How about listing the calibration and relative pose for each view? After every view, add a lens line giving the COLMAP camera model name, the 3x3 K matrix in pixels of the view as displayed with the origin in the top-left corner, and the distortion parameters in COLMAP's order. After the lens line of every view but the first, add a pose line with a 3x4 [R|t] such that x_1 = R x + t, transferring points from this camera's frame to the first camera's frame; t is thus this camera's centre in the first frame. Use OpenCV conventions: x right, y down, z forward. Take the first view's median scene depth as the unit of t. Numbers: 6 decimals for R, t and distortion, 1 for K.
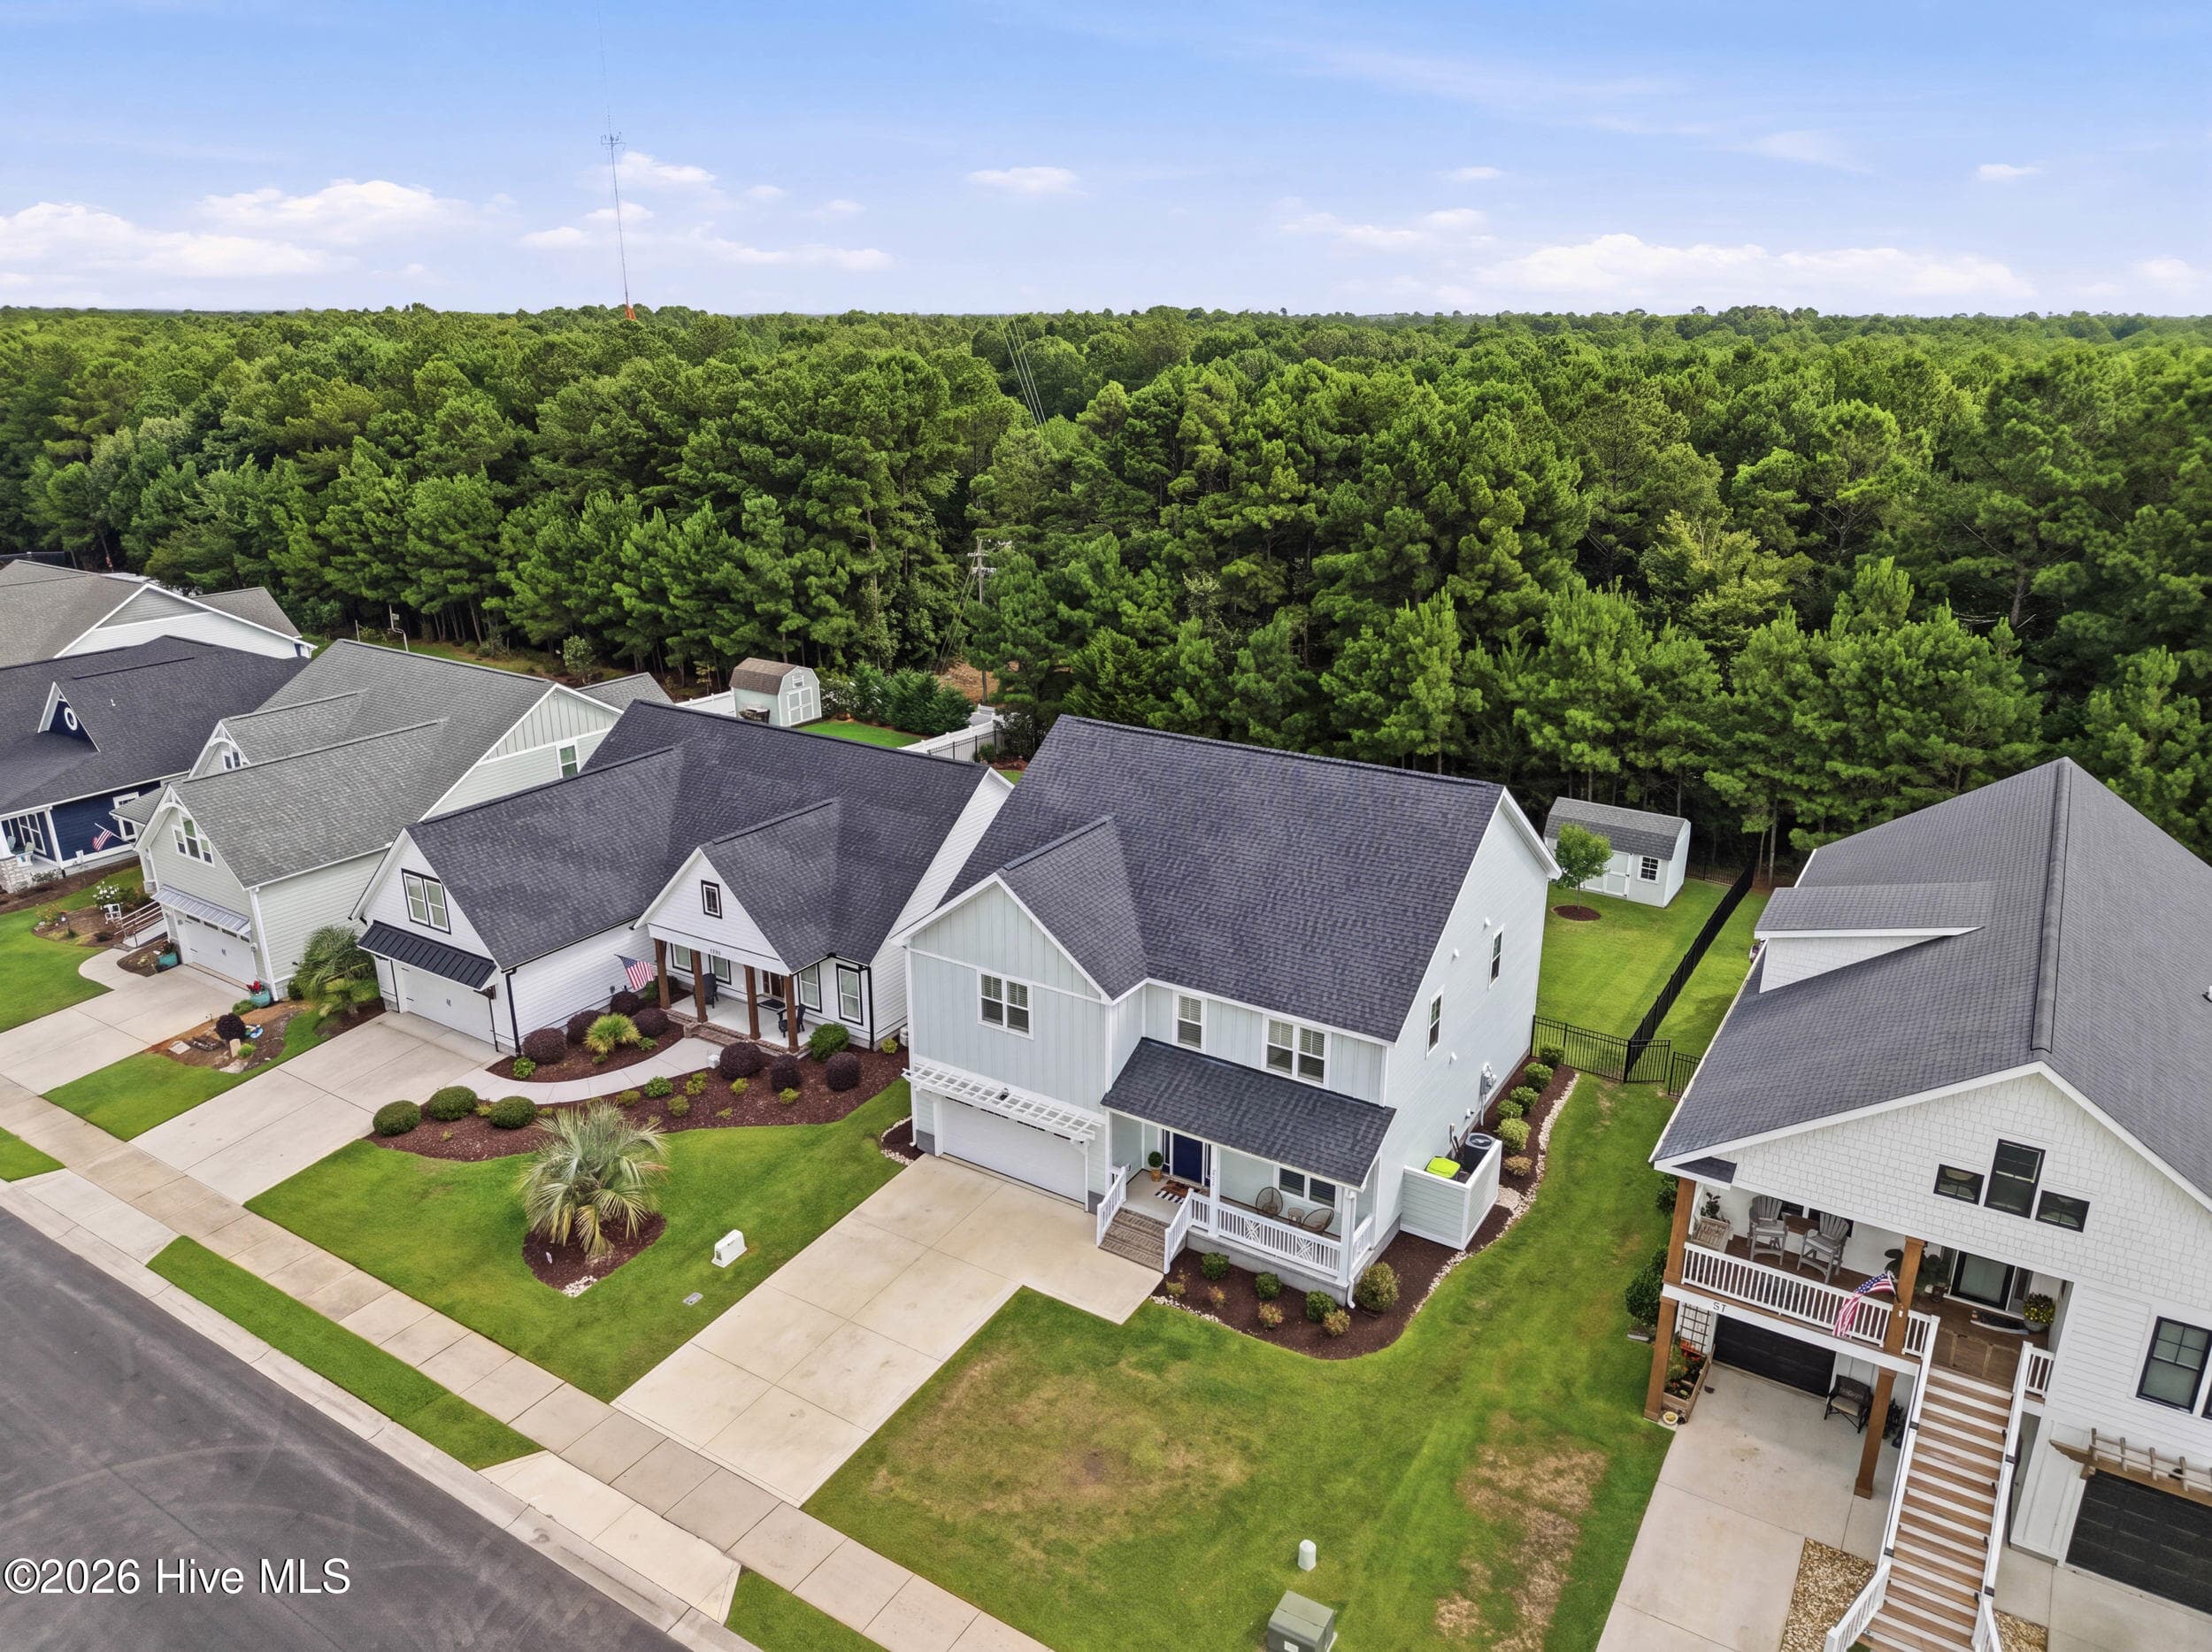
lens RADIAL K [[1480.5, 0, 1087.7], [0, 1480.5, 812.8], [0, 0, 1]] dist [0.017013, -0.021973]
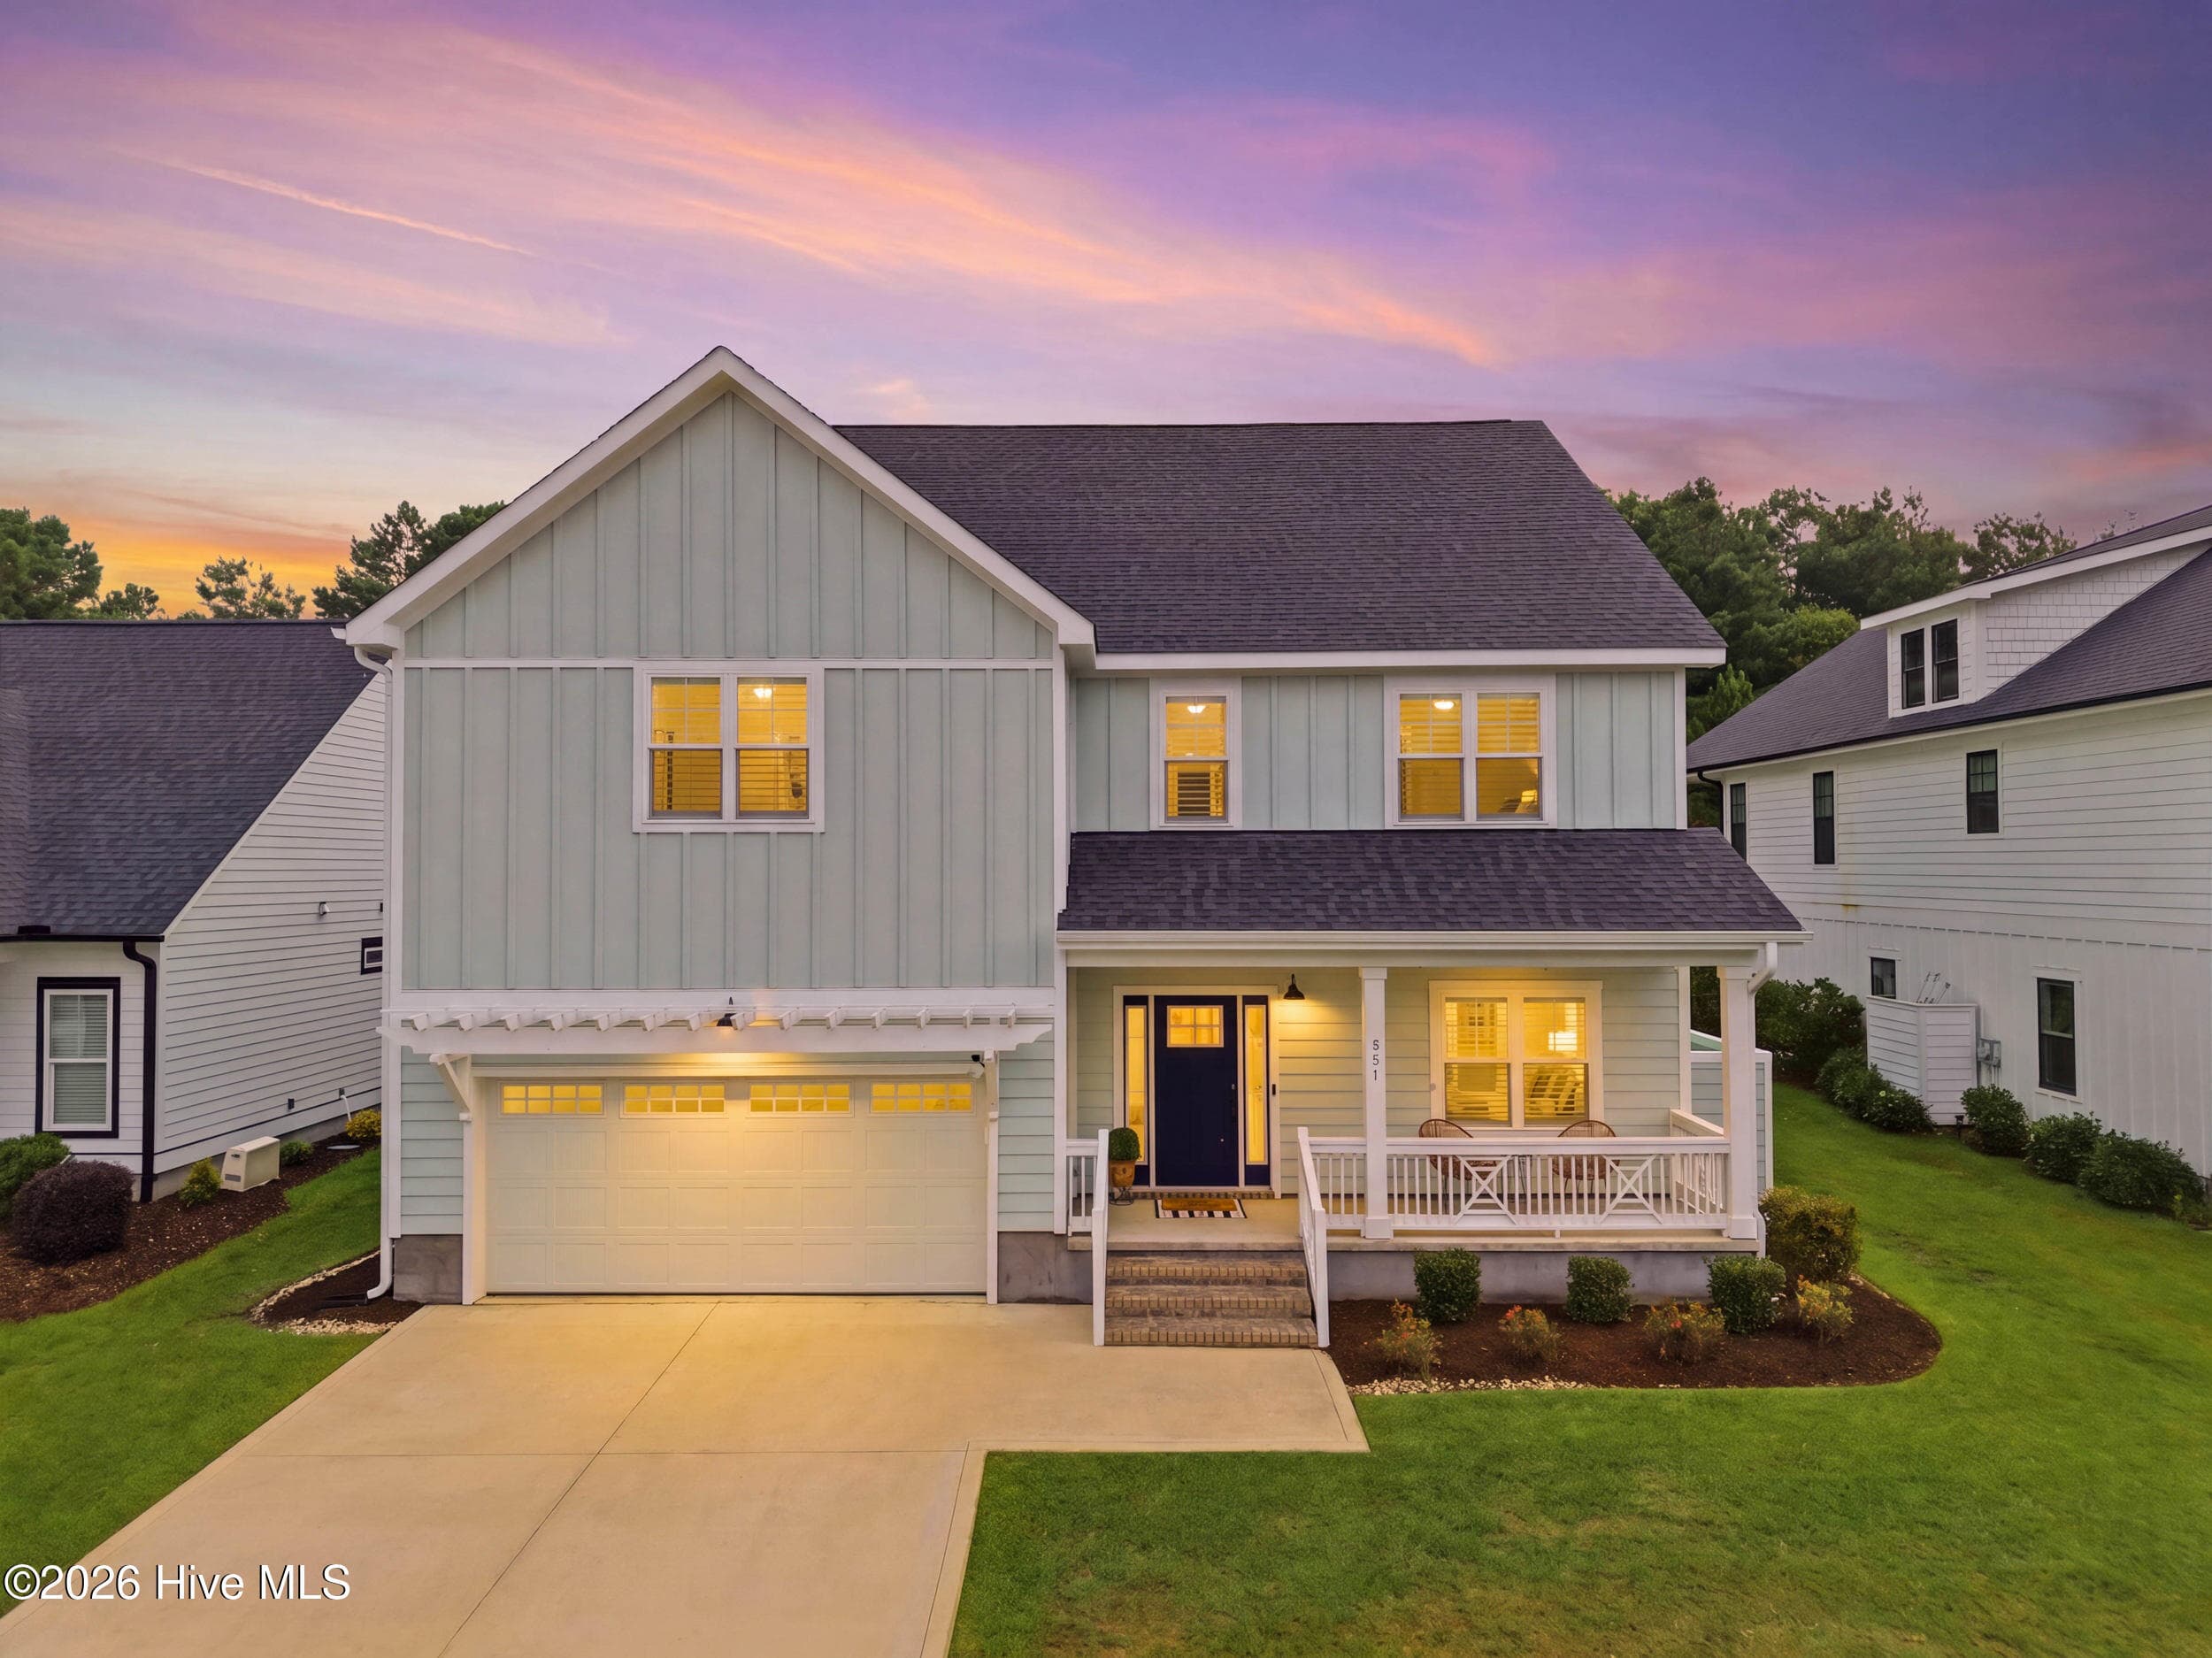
lens RADIAL K [[1480.4, 0, 1119.8], [0, 1480.4, 843.0], [0, 0, 1]] dist [0.017013, -0.021973]
pose [[0.845204, 0.005742, 0.534413, -0.174813], [0.167652, 0.946621, -0.275321, 0.277507], [-0.507468, 0.322298, 0.799125, 0.681701]]
